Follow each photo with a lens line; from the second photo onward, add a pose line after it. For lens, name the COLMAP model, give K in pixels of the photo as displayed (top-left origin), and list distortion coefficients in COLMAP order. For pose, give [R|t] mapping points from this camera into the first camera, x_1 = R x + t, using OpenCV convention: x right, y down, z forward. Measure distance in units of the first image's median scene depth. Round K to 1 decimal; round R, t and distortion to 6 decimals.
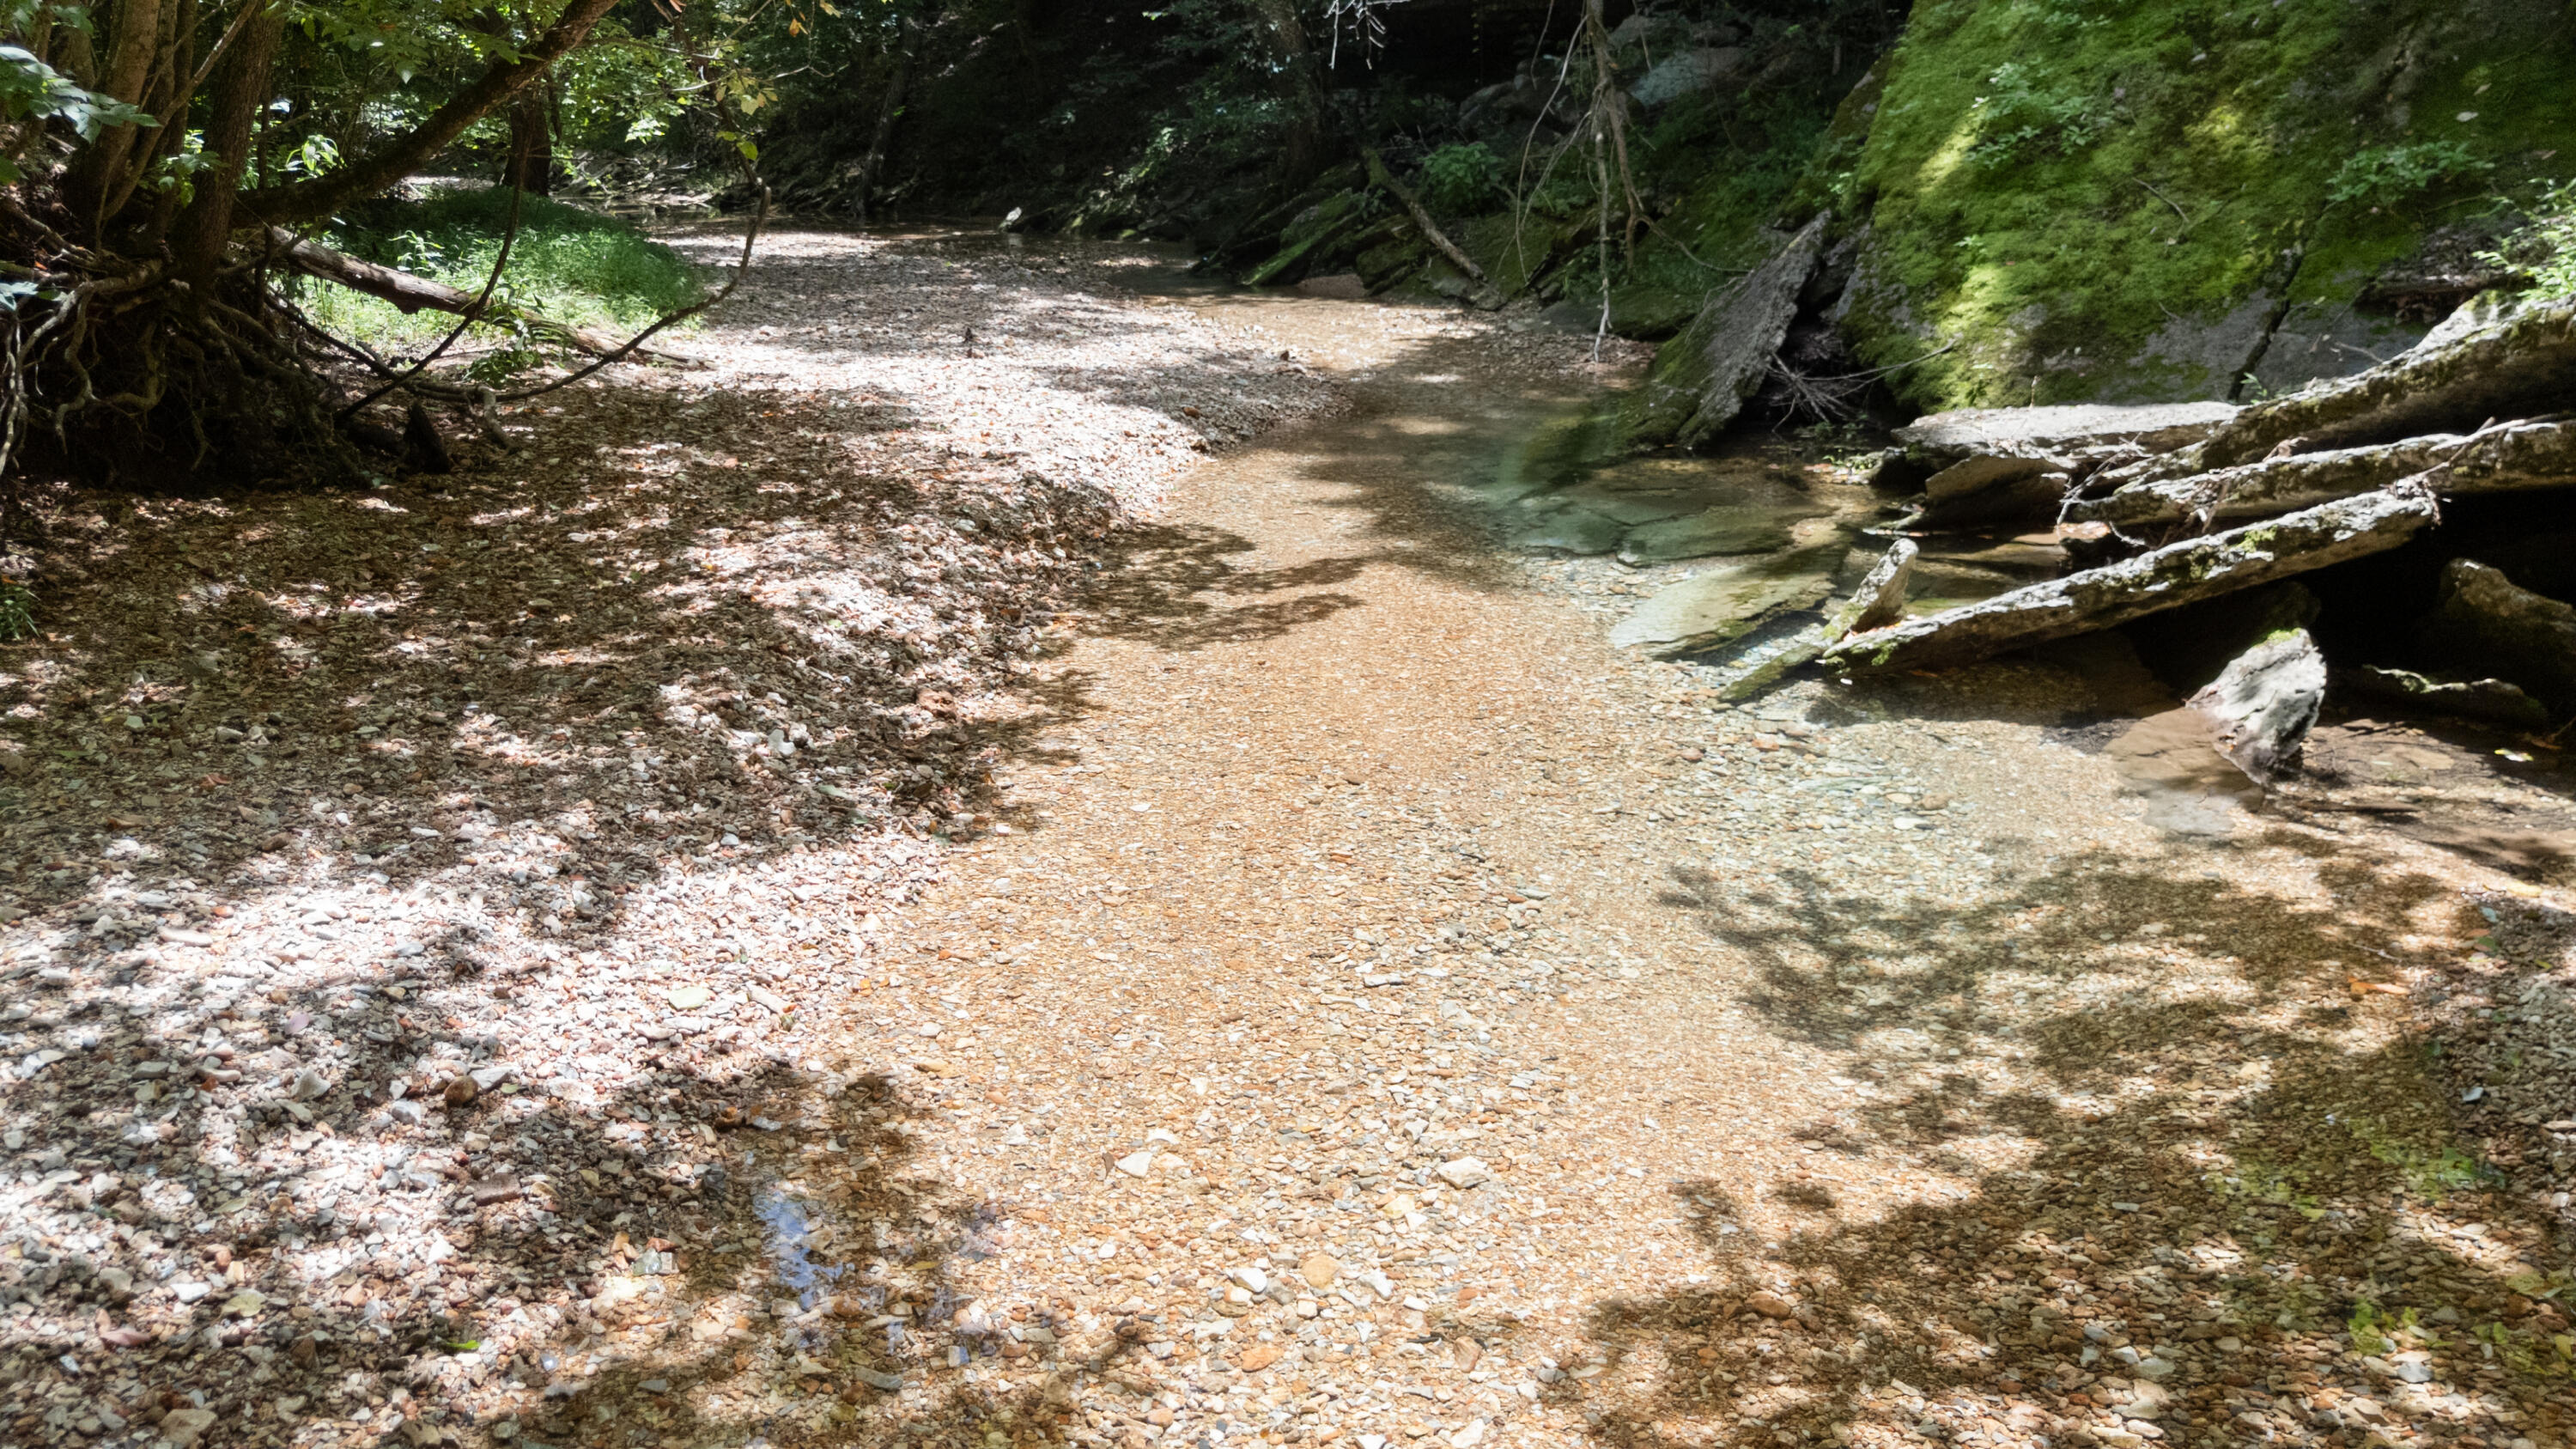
lens RADIAL K [[1820.8, 0, 1288.0], [0, 1820.8, 724.5], [0, 0, 1]] dist [0.054284, -0.065451]
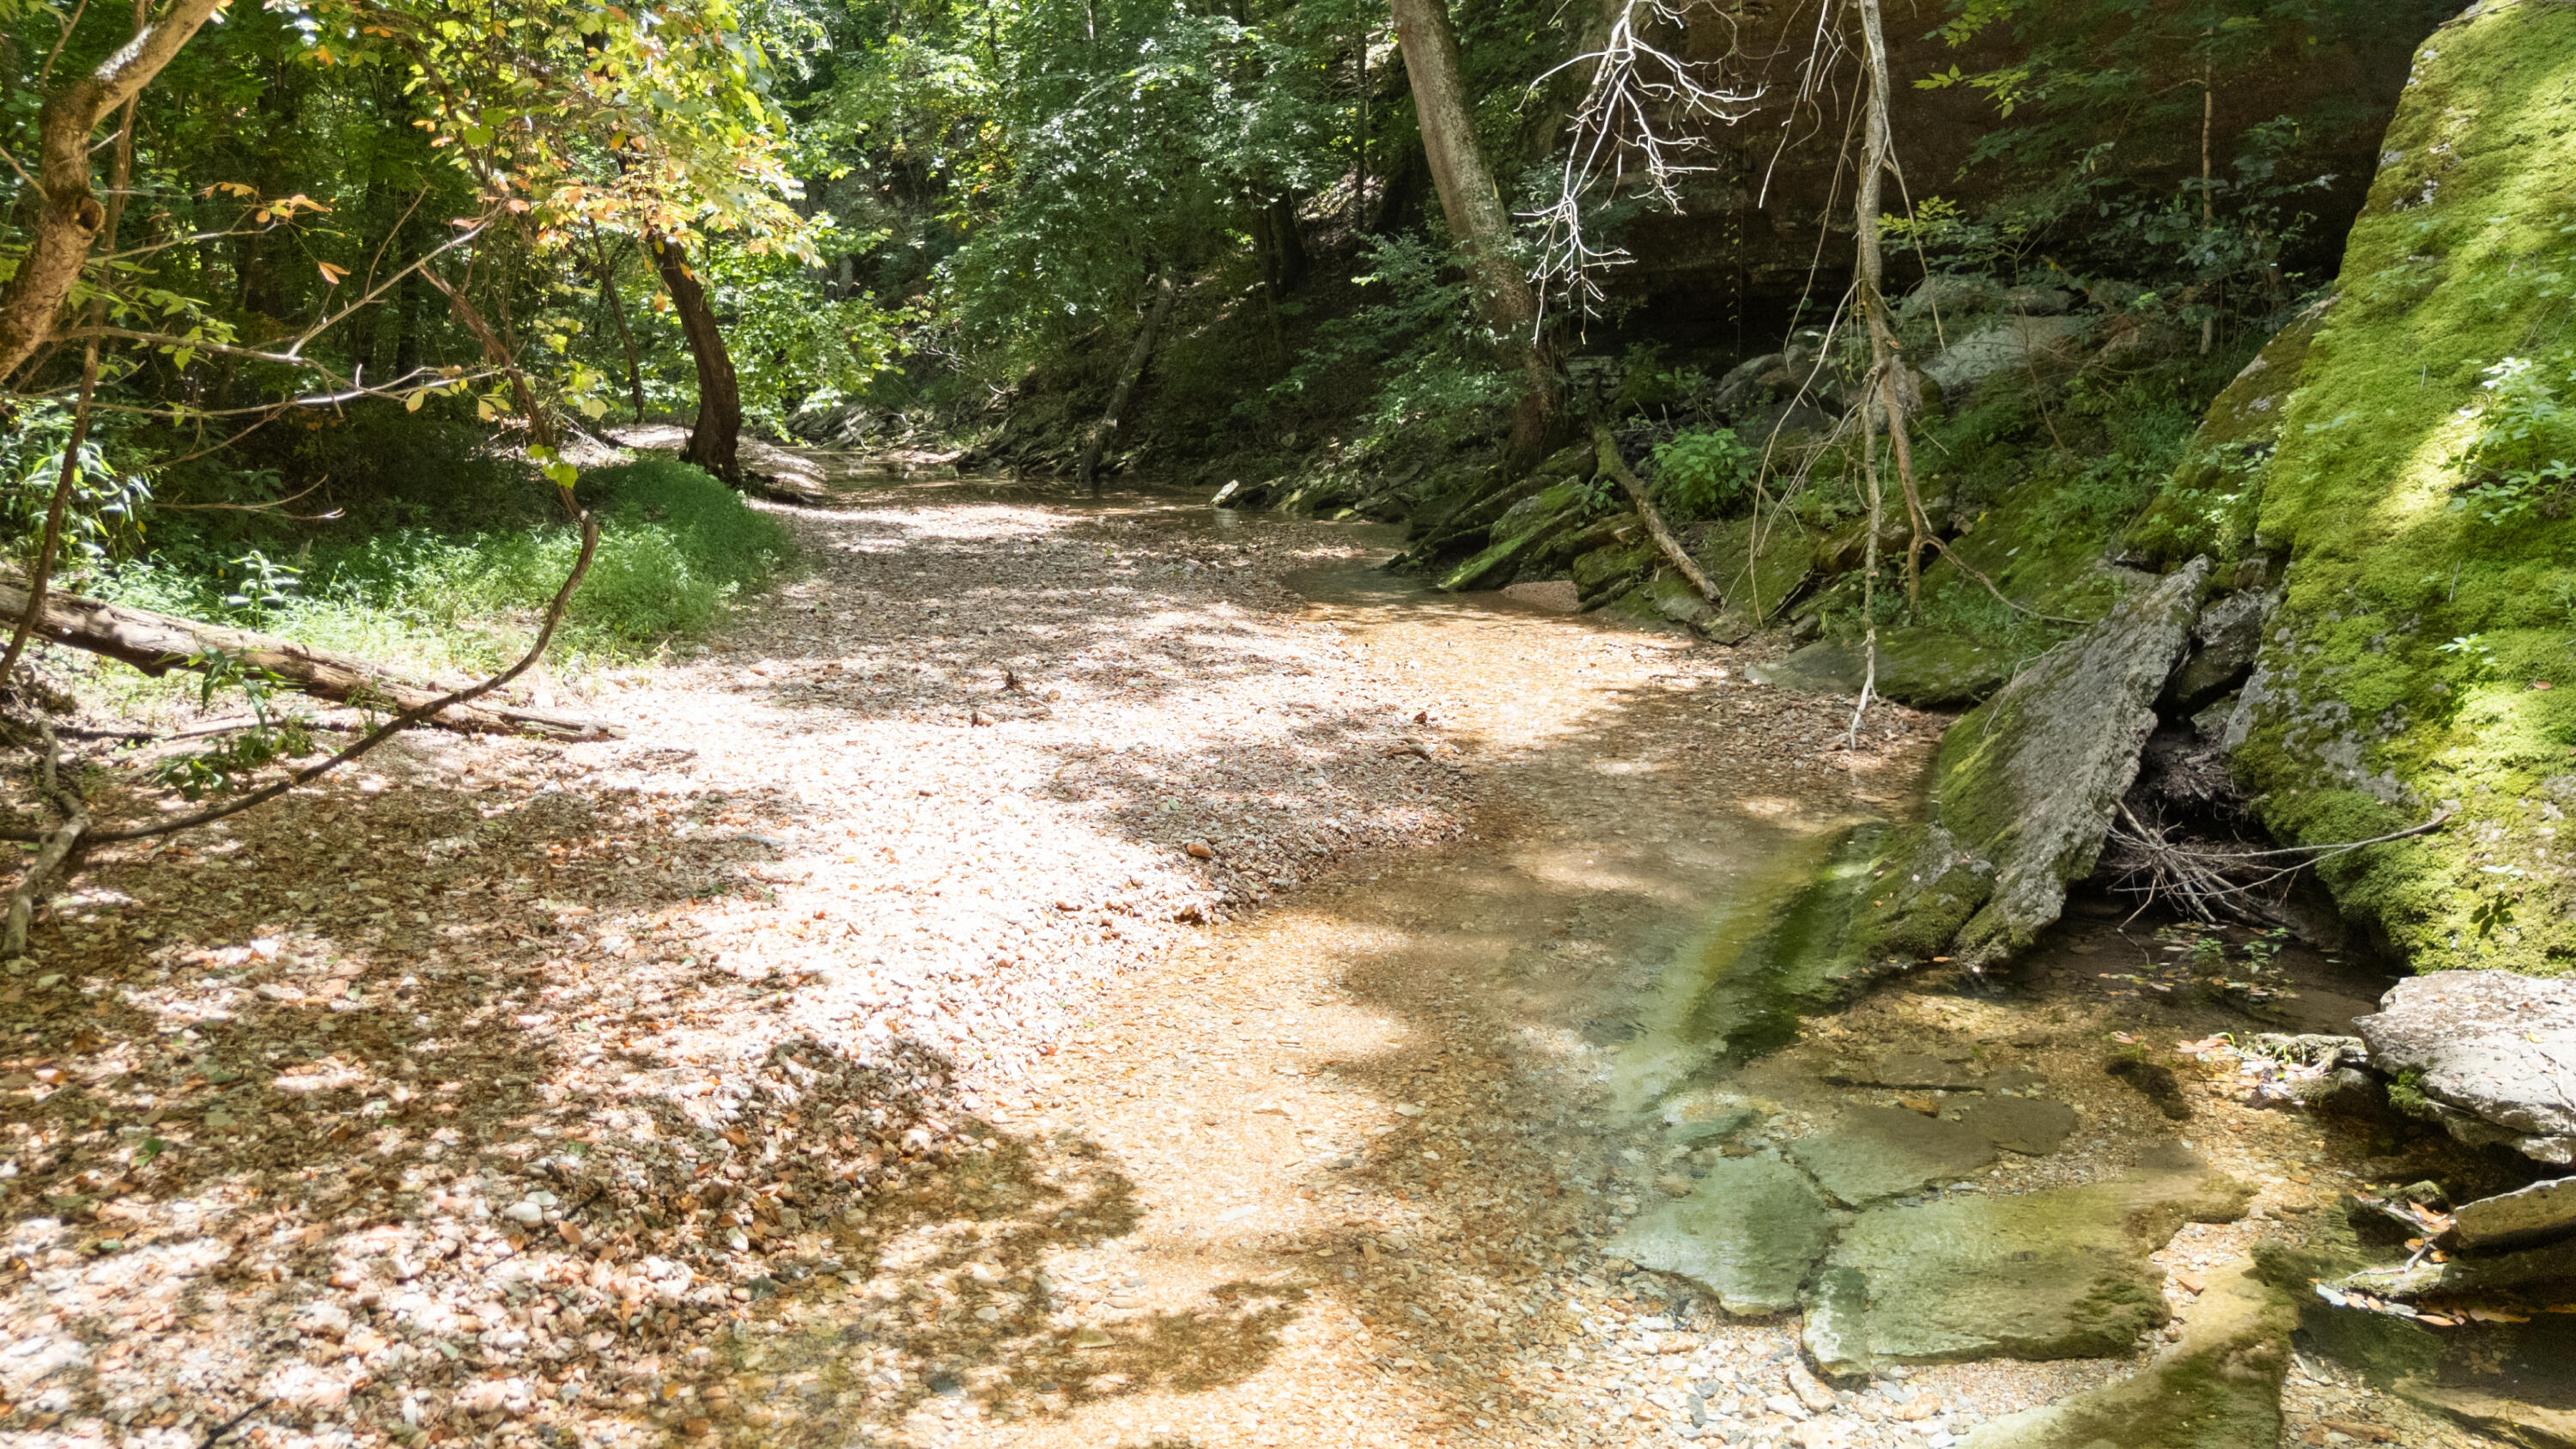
lens RADIAL K [[1873.8, 0, 1287.6], [0, 1873.8, 746.7], [0, 0, 1]] dist [0.076348, -0.075687]
pose [[0.987555, 0.037986, -0.152616, 0.059778], [-0.056424, 0.991366, -0.118364, -0.093189], [0.146802, 0.125502, 0.981172, 0.230649]]
